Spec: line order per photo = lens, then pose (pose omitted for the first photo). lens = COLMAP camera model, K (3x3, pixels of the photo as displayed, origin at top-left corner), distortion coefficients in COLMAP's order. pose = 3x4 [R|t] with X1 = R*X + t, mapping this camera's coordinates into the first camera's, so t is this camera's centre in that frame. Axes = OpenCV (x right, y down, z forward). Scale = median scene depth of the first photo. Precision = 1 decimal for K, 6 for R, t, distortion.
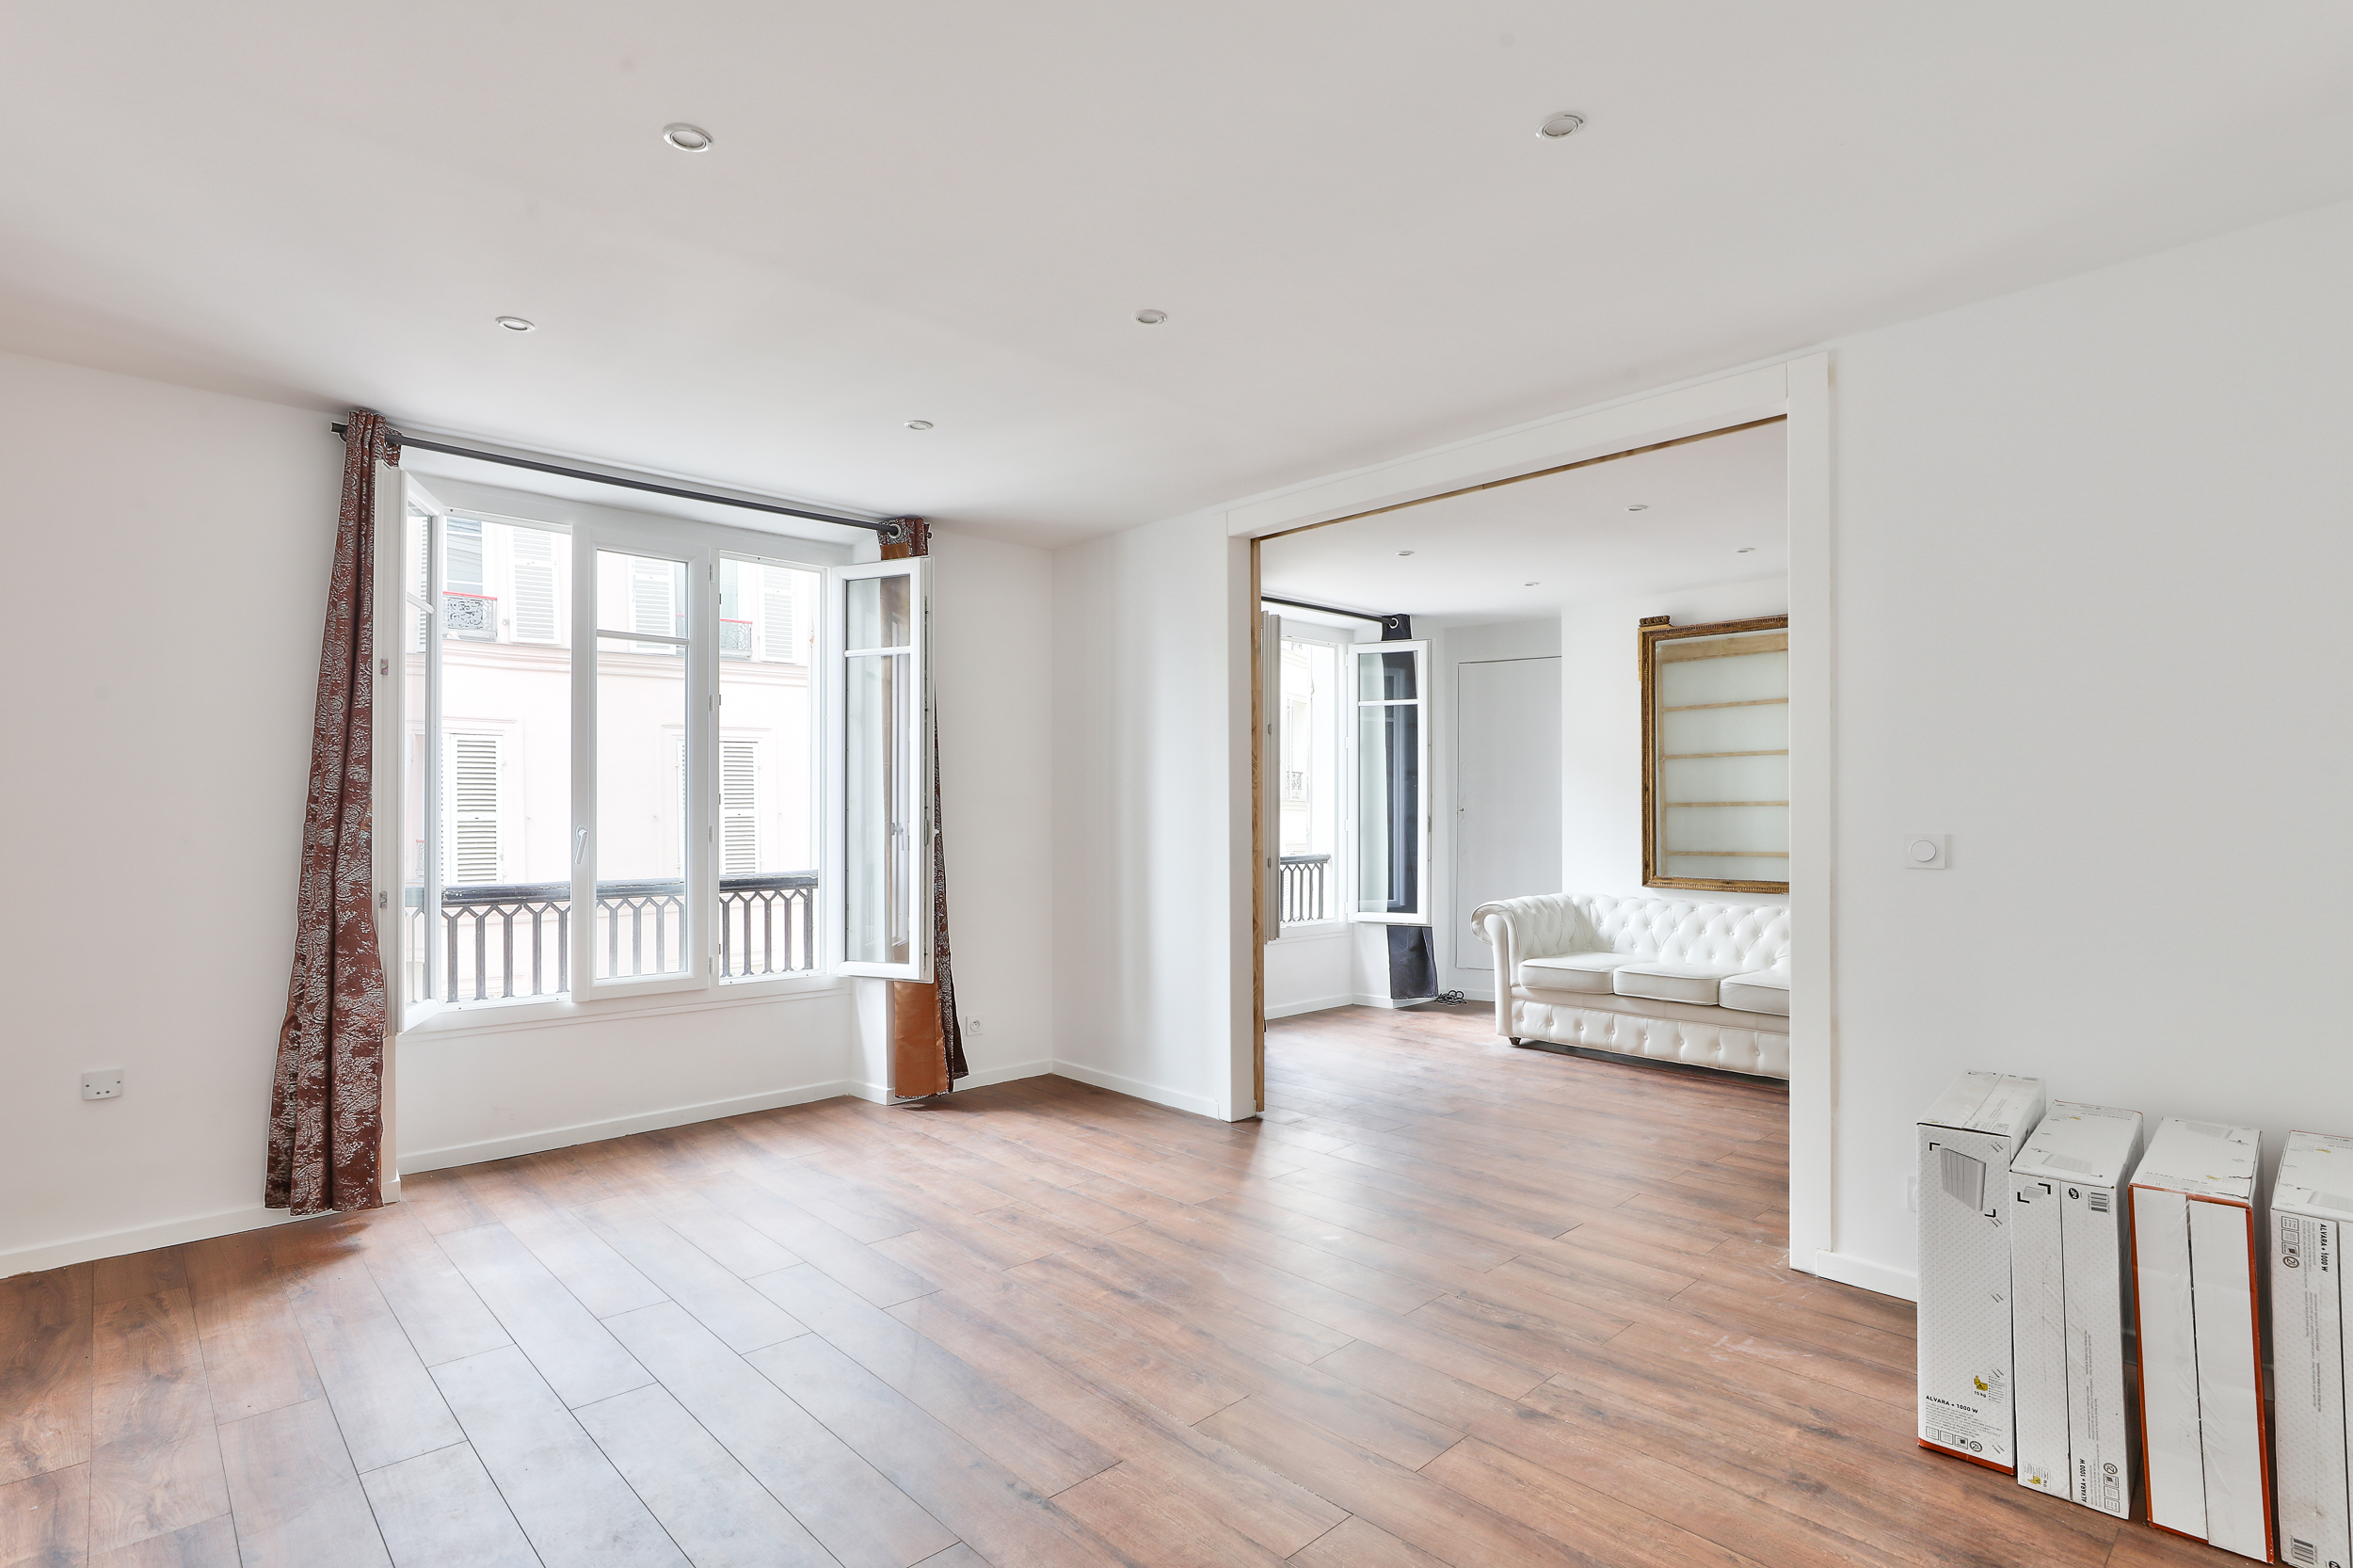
lens RADIAL K [[1125.7, 0, 1176.5], [0, 1125.7, 784.0], [0, 0, 1]] dist [-0.039980, -0.000359]
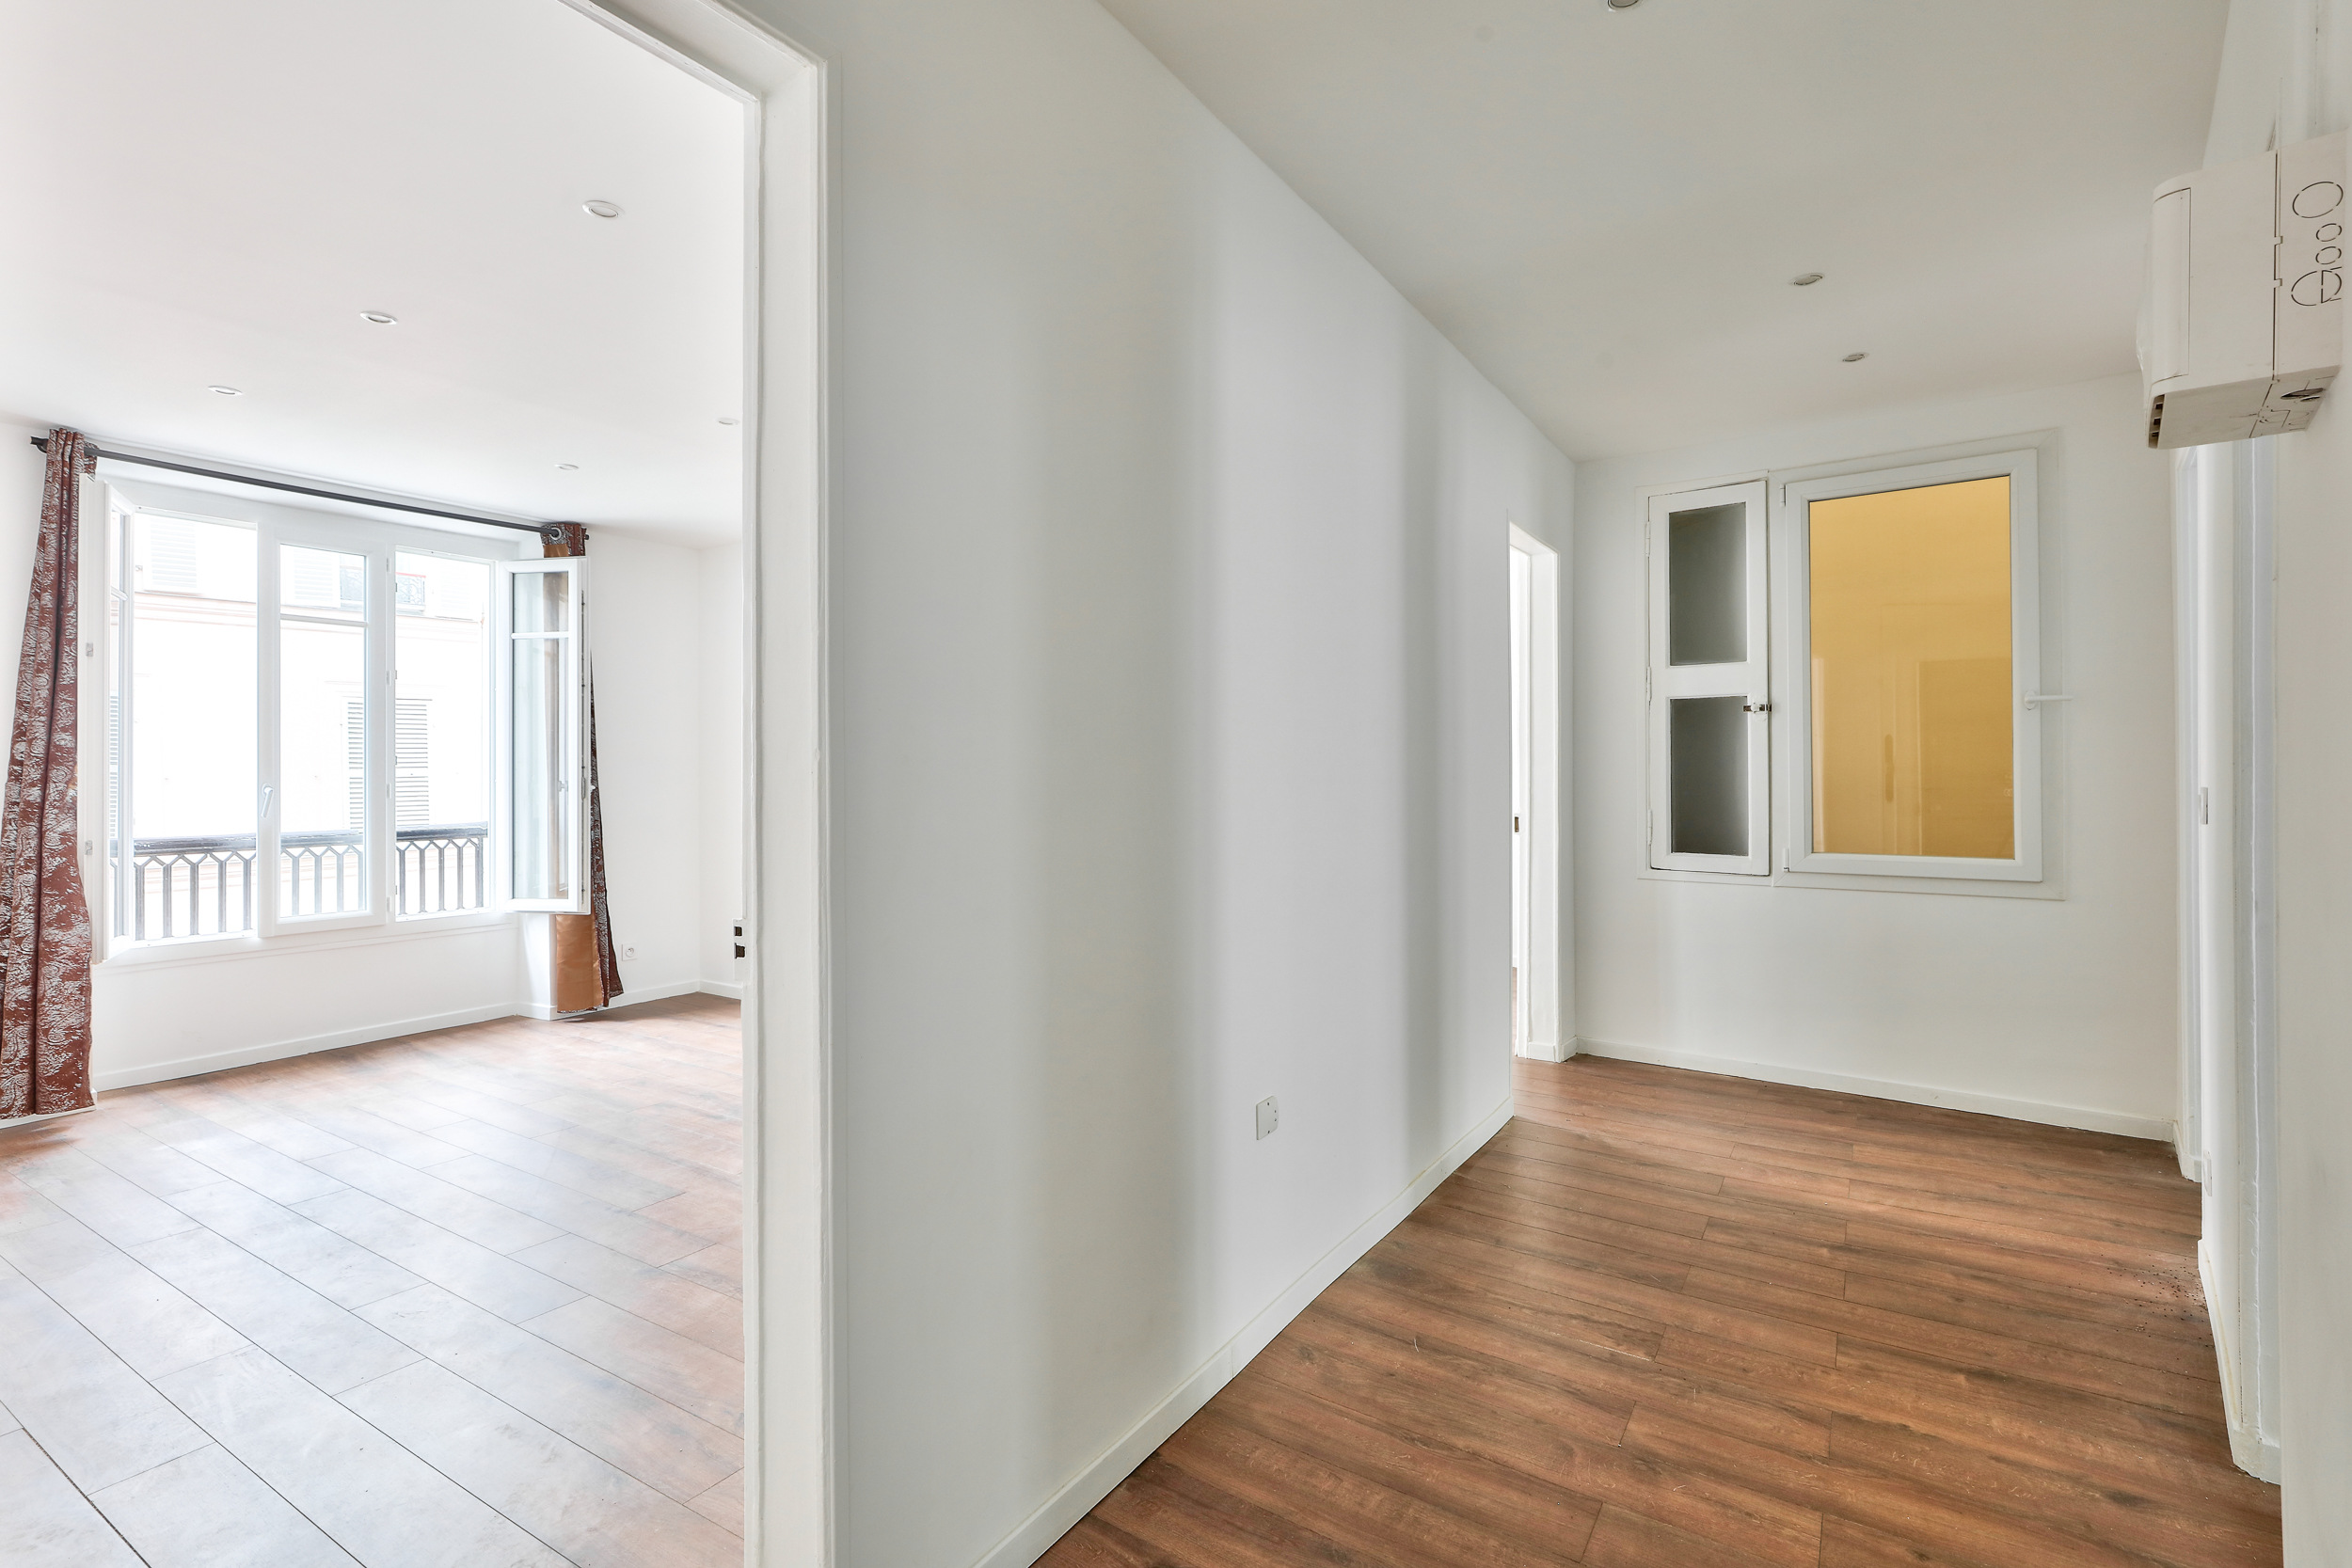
lens RADIAL K [[1368.5, 0, 1171.8], [0, 1368.5, 744.7], [0, 0, 1]] dist [-0.002540, -0.000078]
pose [[0.990016, 0.000054, 0.140955, 0.193531], [-0.001061, 0.999974, 0.007072, -0.014356], [-0.140951, -0.007151, 0.989991, -0.534651]]
